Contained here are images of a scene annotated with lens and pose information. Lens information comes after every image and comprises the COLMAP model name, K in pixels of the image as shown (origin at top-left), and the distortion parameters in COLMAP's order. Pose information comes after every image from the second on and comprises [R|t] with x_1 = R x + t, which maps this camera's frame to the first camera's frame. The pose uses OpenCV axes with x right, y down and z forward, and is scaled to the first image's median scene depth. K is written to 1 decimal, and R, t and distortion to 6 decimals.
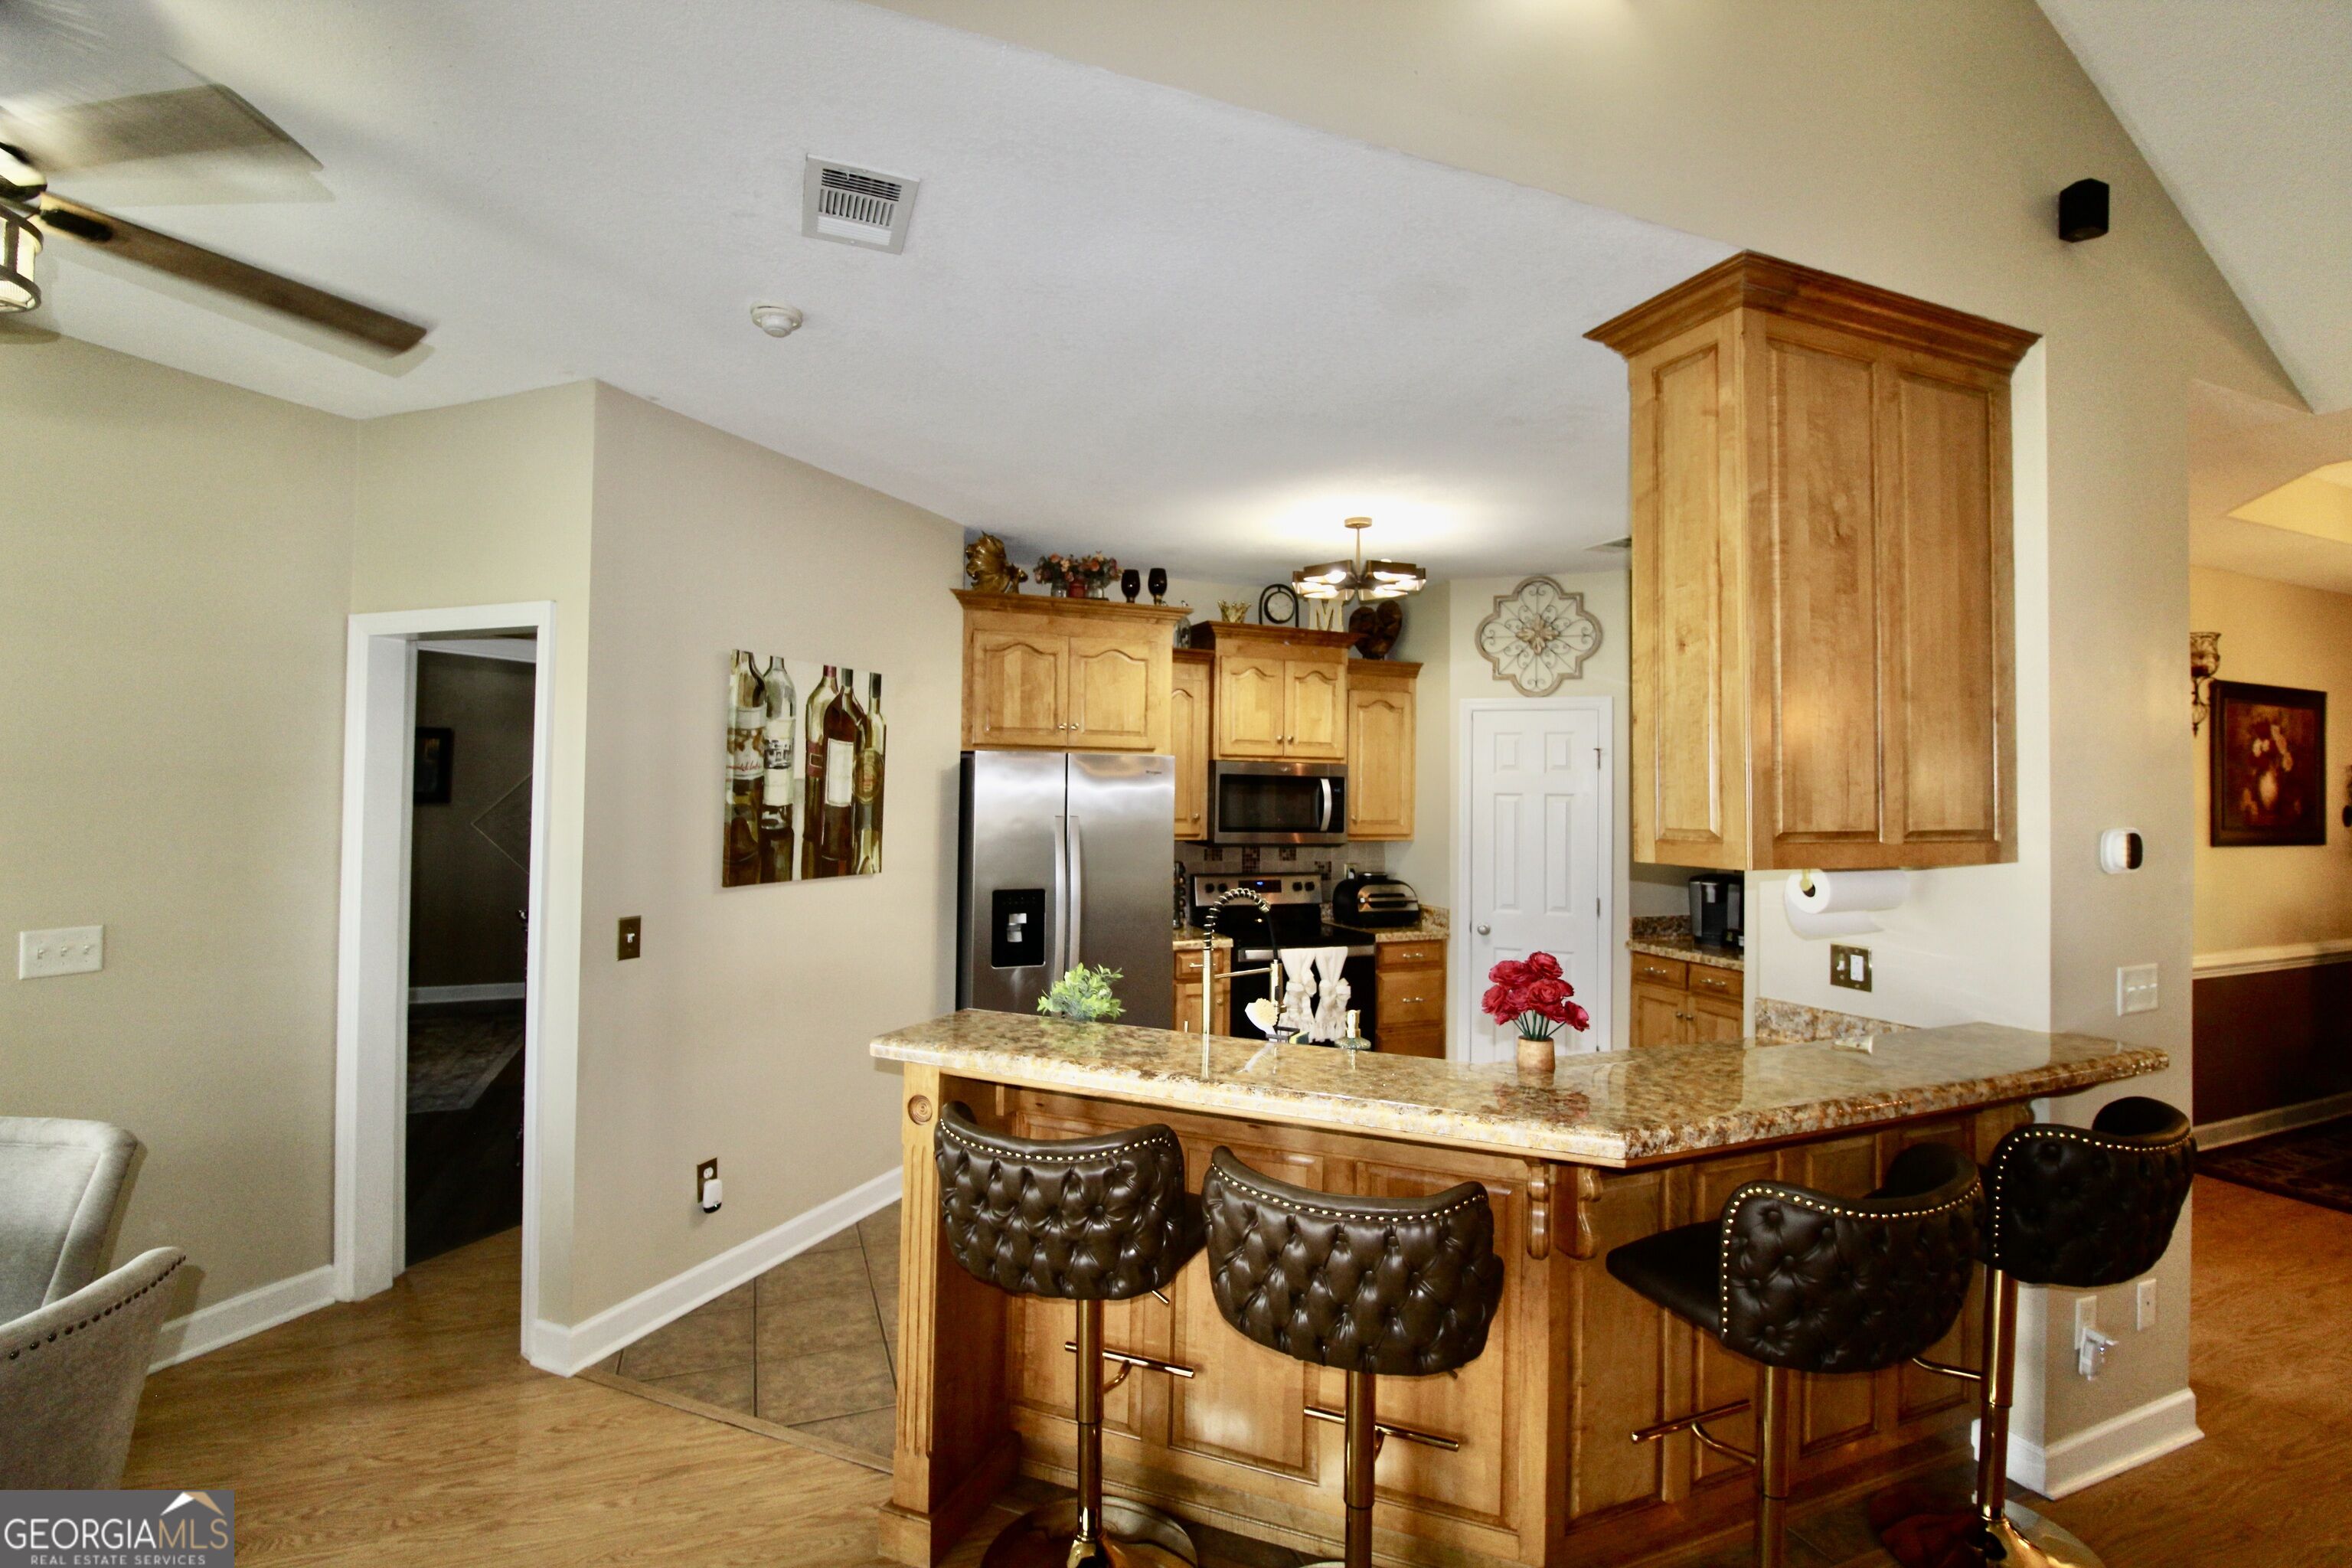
lens RADIAL K [[1085.7, 0, 1193.0], [0, 1085.7, 757.0], [0, 0, 1]] dist [0.001459, -0.014474]
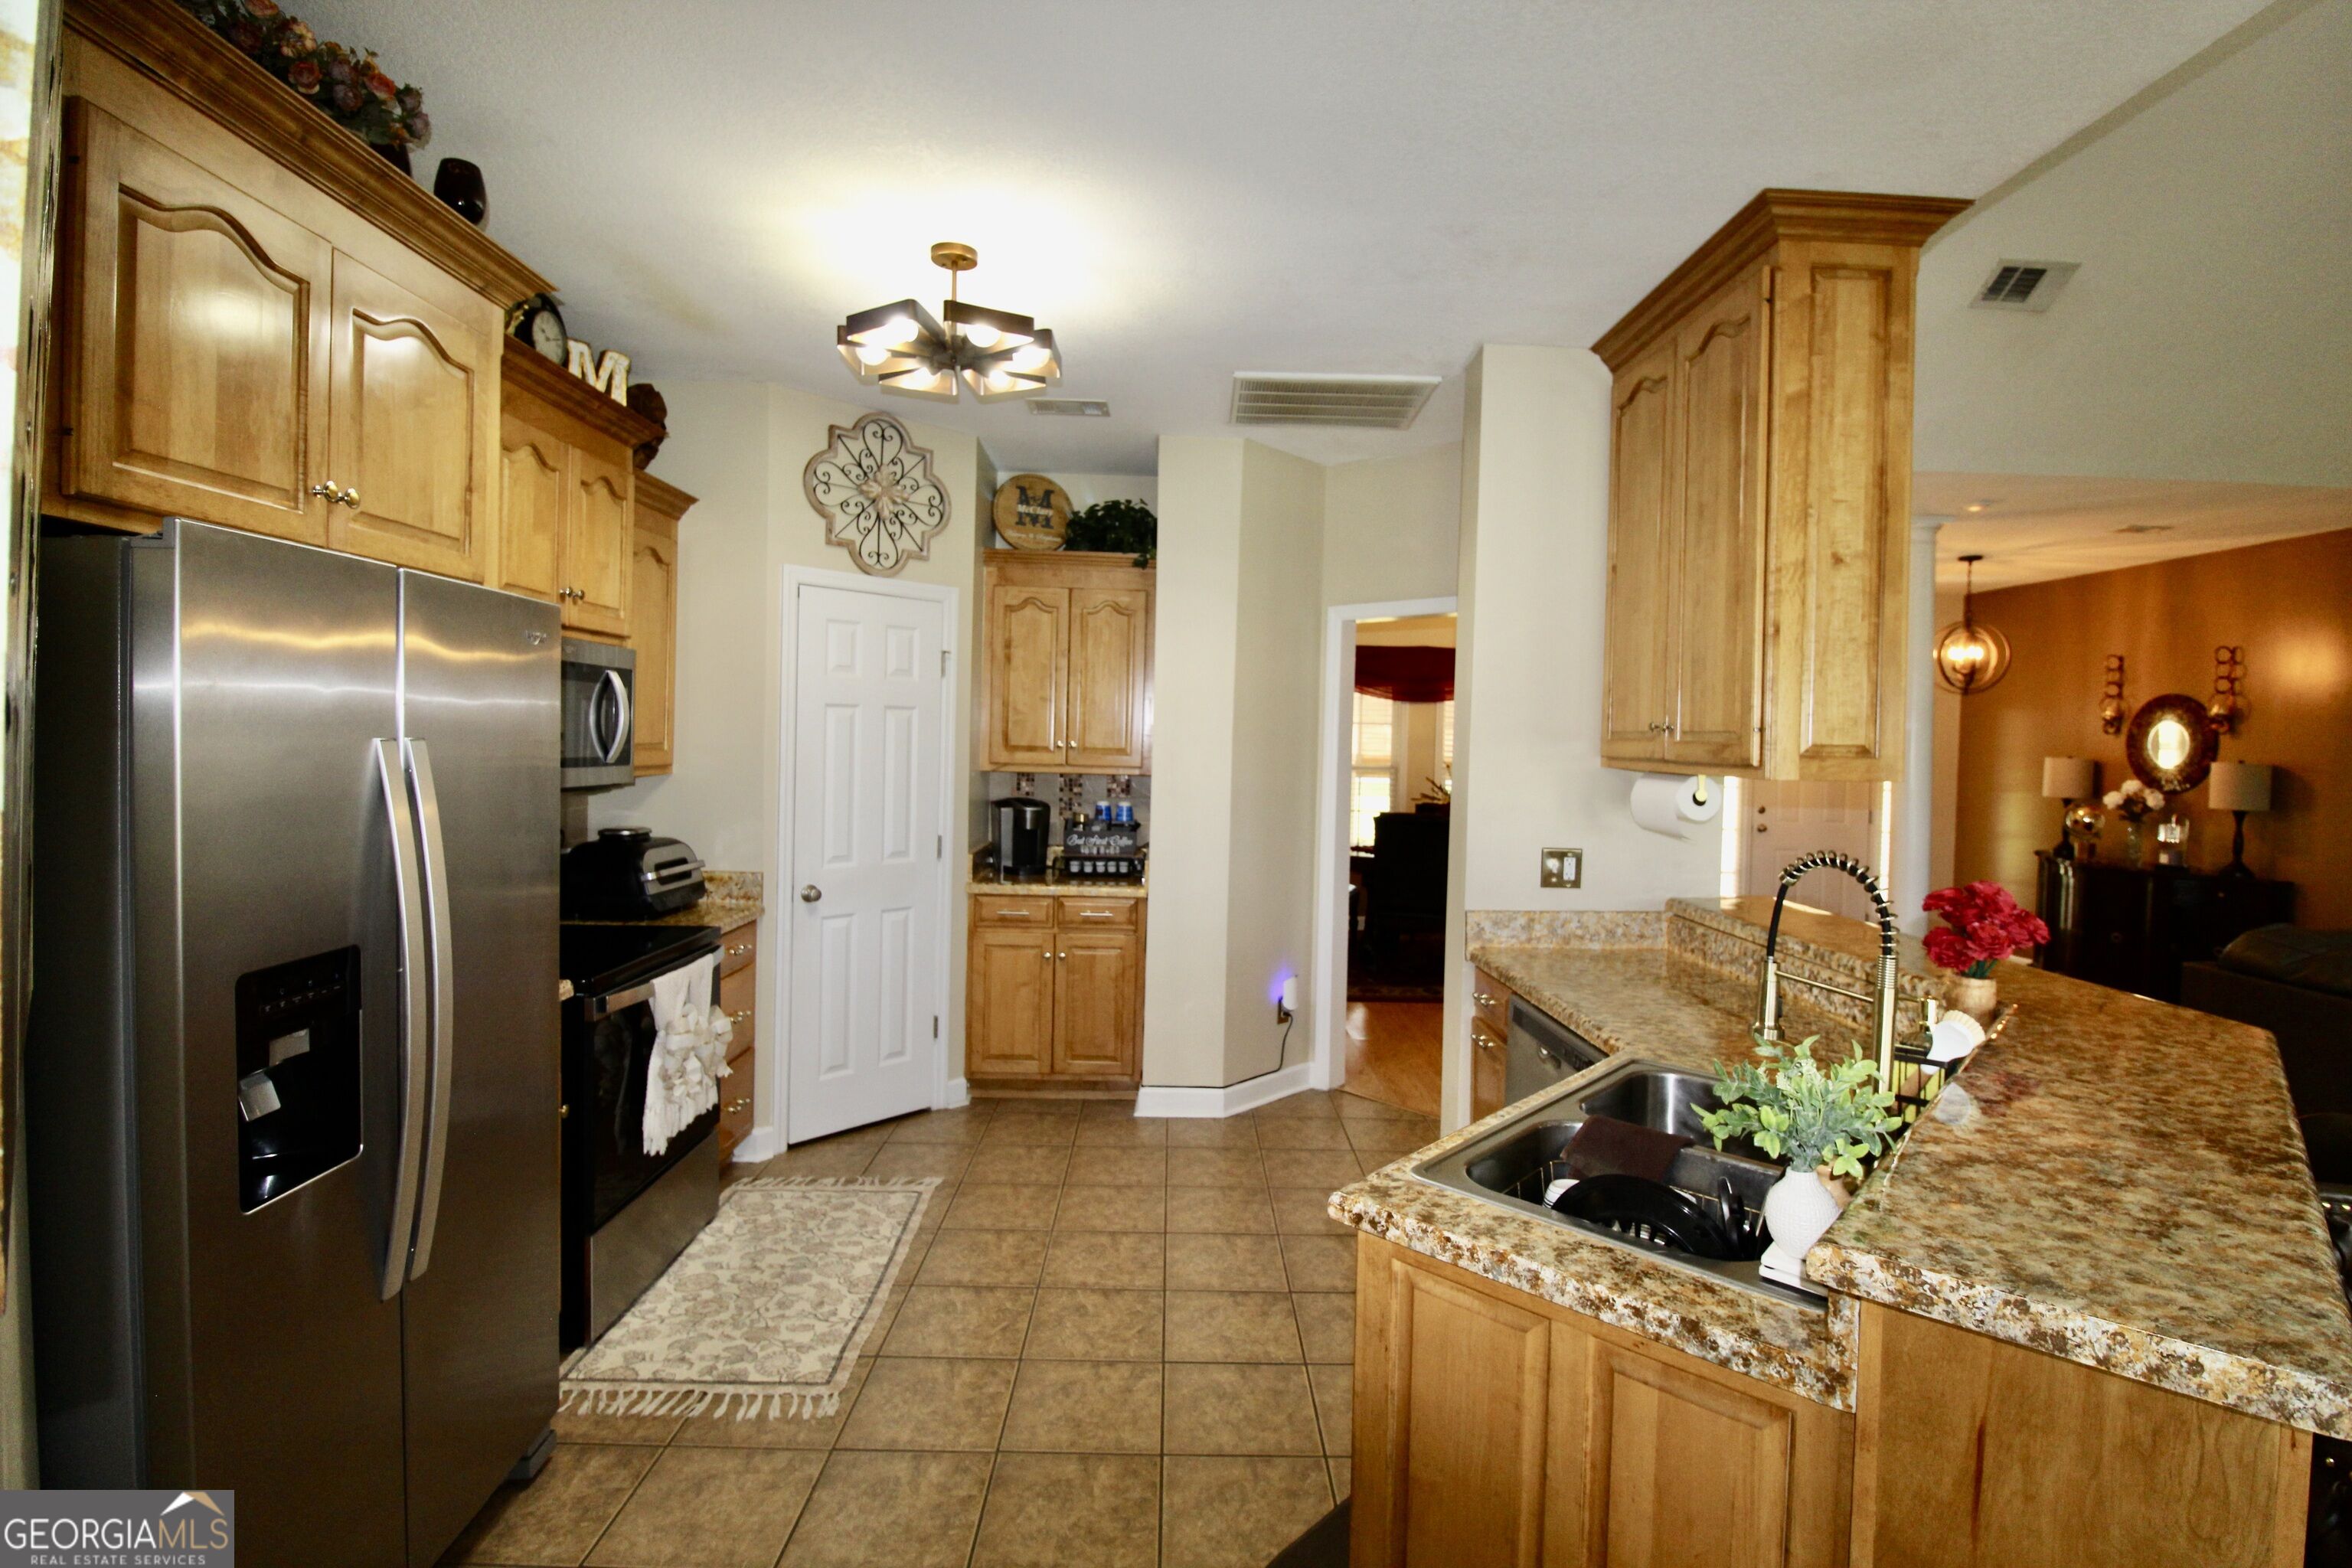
lens RADIAL K [[1074.5, 0, 1181.0], [0, 1074.5, 766.6], [0, 0, 1]] dist [-0.002142, -0.016173]
pose [[0.369389, -0.029612, 0.928803, -0.406313], [-0.046195, 0.997671, 0.050180, 0.039197], [-0.928126, -0.061442, 0.367161, 0.714154]]
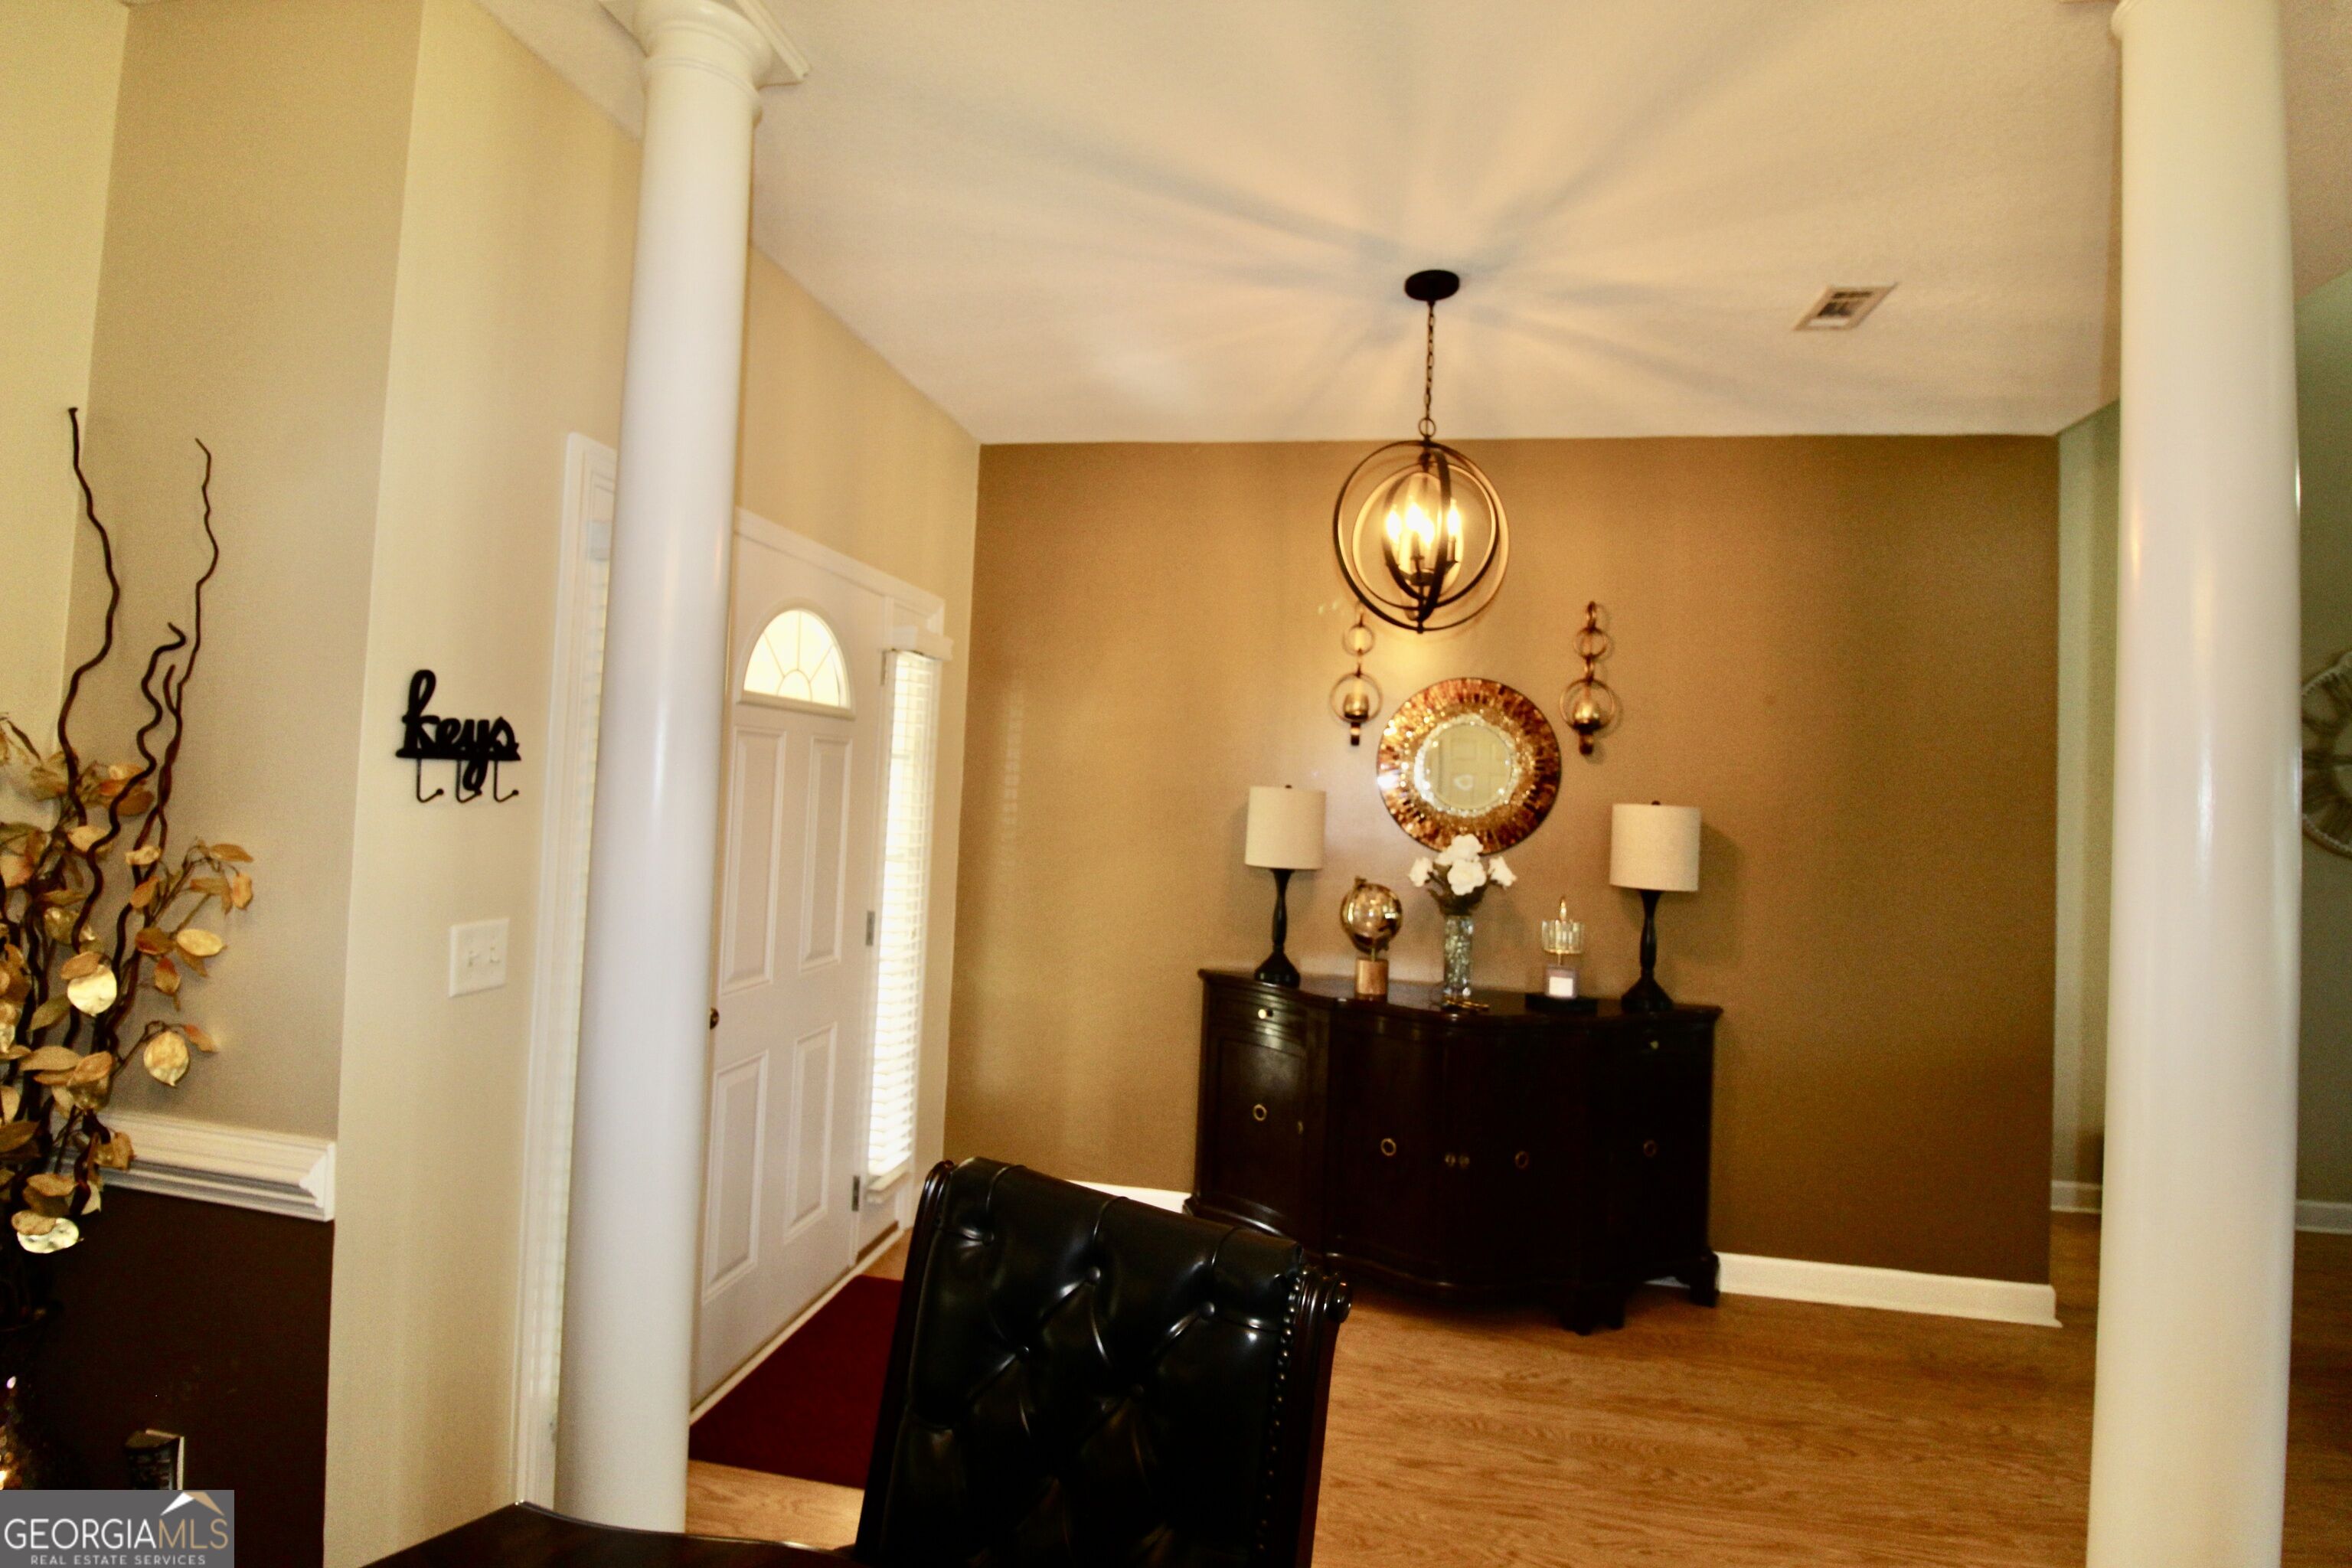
lens RADIAL K [[1085.7, 0, 1193.0], [0, 1085.7, 757.0], [0, 0, 1]] dist [0.001459, -0.014474]
pose [[-0.837326, -0.033753, 0.545661, 1.314096], [-0.074042, 0.995898, -0.052016, 0.072916], [-0.541667, -0.083956, -0.836390, 0.817304]]
